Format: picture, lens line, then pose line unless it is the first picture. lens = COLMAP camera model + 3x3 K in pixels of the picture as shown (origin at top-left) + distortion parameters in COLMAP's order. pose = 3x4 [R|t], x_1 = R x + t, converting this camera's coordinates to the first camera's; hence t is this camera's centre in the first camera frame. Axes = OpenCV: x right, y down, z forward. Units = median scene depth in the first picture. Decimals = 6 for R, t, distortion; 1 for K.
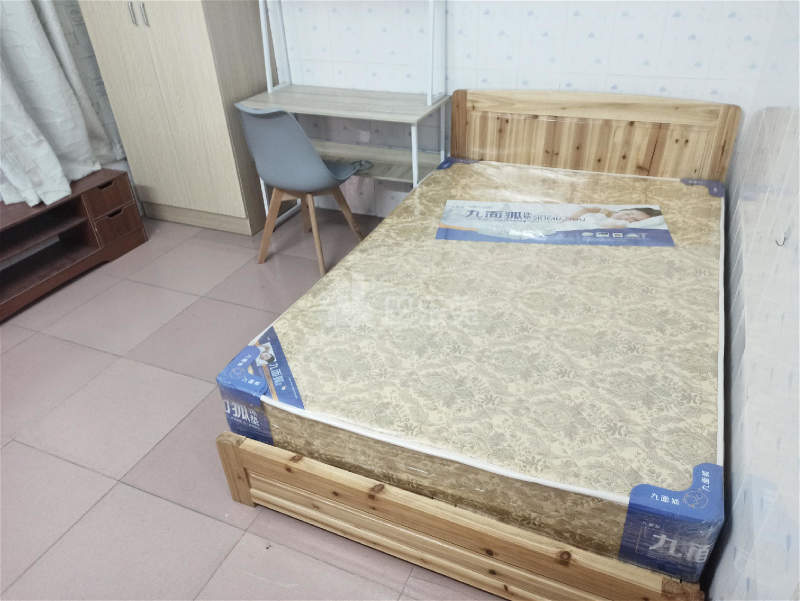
lens RADIAL K [[592.4, 0, 401.8], [0, 592.4, 301.9], [0, 0, 1]] dist [0.062197, -0.064915]
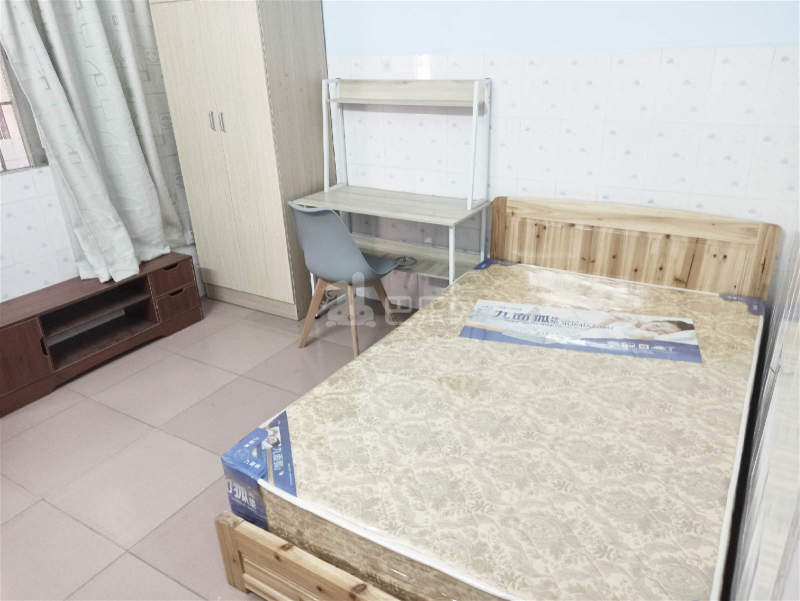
lens RADIAL K [[592.4, 0, 401.8], [0, 592.4, 301.9], [0, 0, 1]] dist [0.062197, -0.064915]
pose [[0.990953, 0.062523, -0.118757, 0.072322], [-0.079533, 0.986321, -0.144377, -0.009546], [0.108106, 0.152516, 0.982371, -0.021182]]
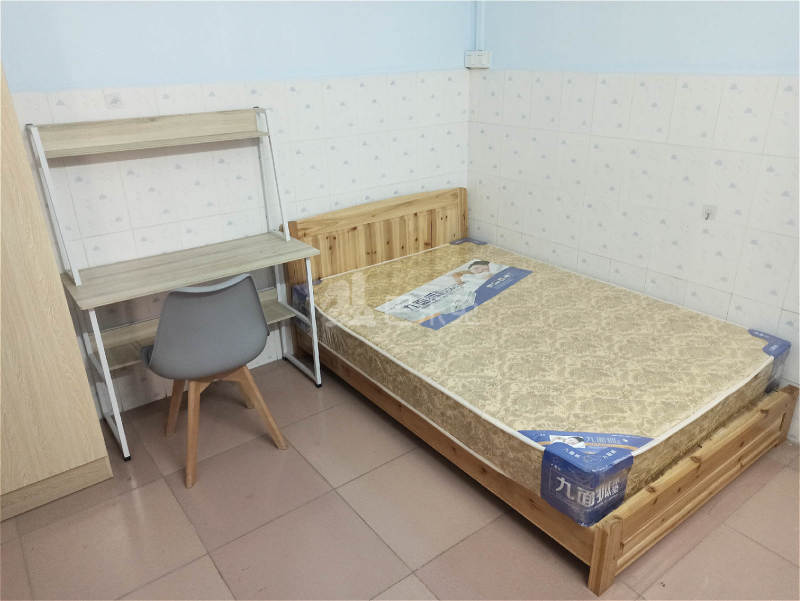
lens RADIAL K [[592.4, 0, 401.8], [0, 592.4, 301.9], [0, 0, 1]] dist [0.062197, -0.064915]
pose [[0.484818, -0.315955, 0.815552, -0.825122], [0.476866, 0.877168, 0.056345, -0.234751], [-0.733178, 0.361592, 0.575935, 0.364373]]
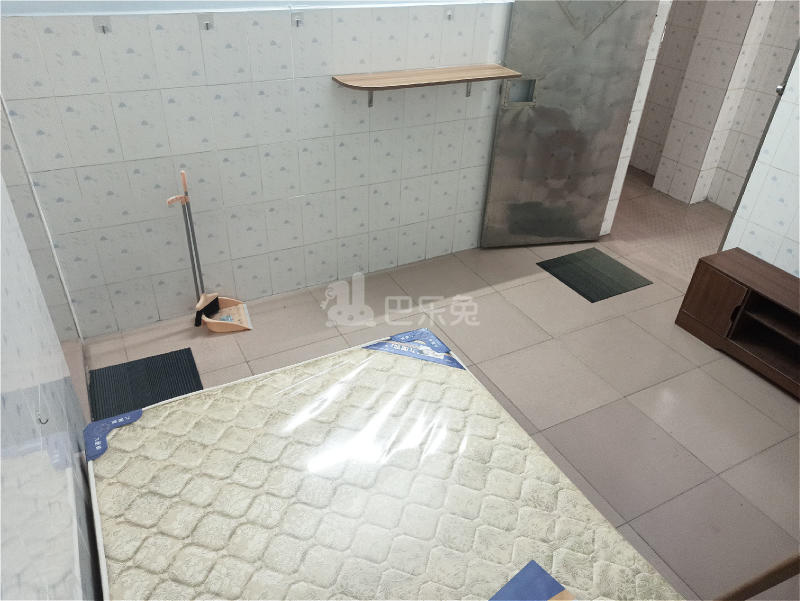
lens RADIAL K [[592.4, 0, 401.8], [0, 592.4, 301.9], [0, 0, 1]] dist [0.062197, -0.064915]
pose [[-0.616541, 0.452517, -0.644287, 0.431864], [-0.435950, 0.485215, 0.757967, -0.664755], [0.655611, 0.748195, -0.101880, 0.714583]]
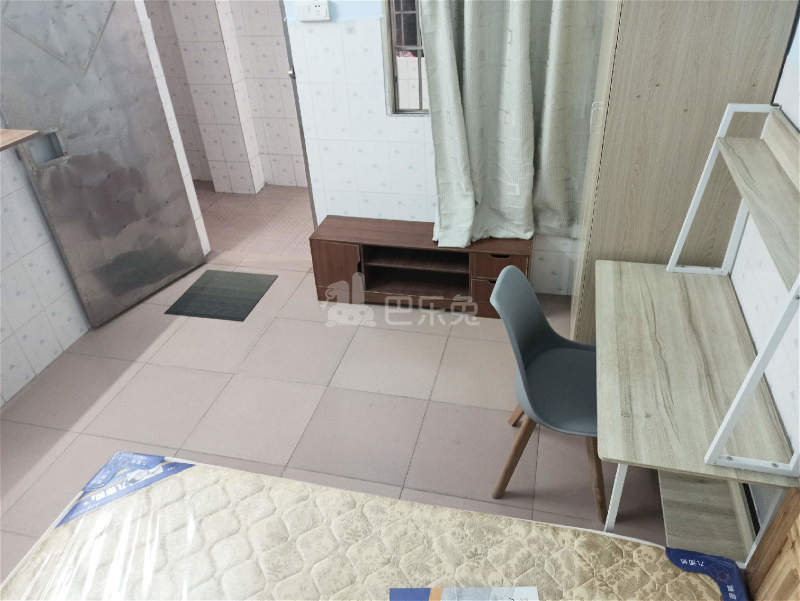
lens RADIAL K [[592.4, 0, 401.8], [0, 592.4, 301.9], [0, 0, 1]] dist [0.062197, -0.064915]
pose [[0.166147, 0.574703, -0.801319, 0.387506], [-0.490792, 0.753009, 0.438294, -0.610140], [0.855289, 0.320459, 0.407169, 0.606384]]
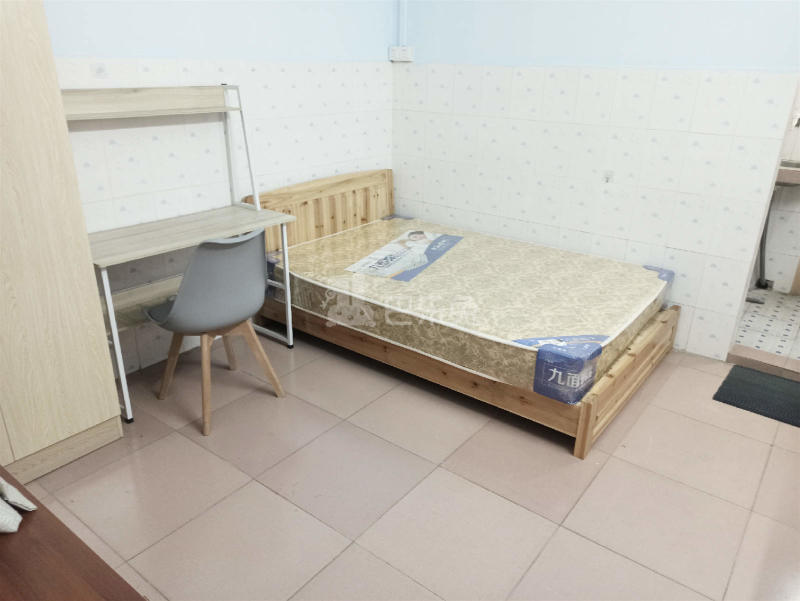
lens RADIAL K [[592.4, 0, 401.8], [0, 592.4, 301.9], [0, 0, 1]] dist [0.062197, -0.064915]
pose [[0.233369, -0.323228, 0.917095, -1.080181], [0.504571, 0.846479, 0.169944, -0.279276], [-0.831232, 0.423079, 0.360634, 0.537116]]
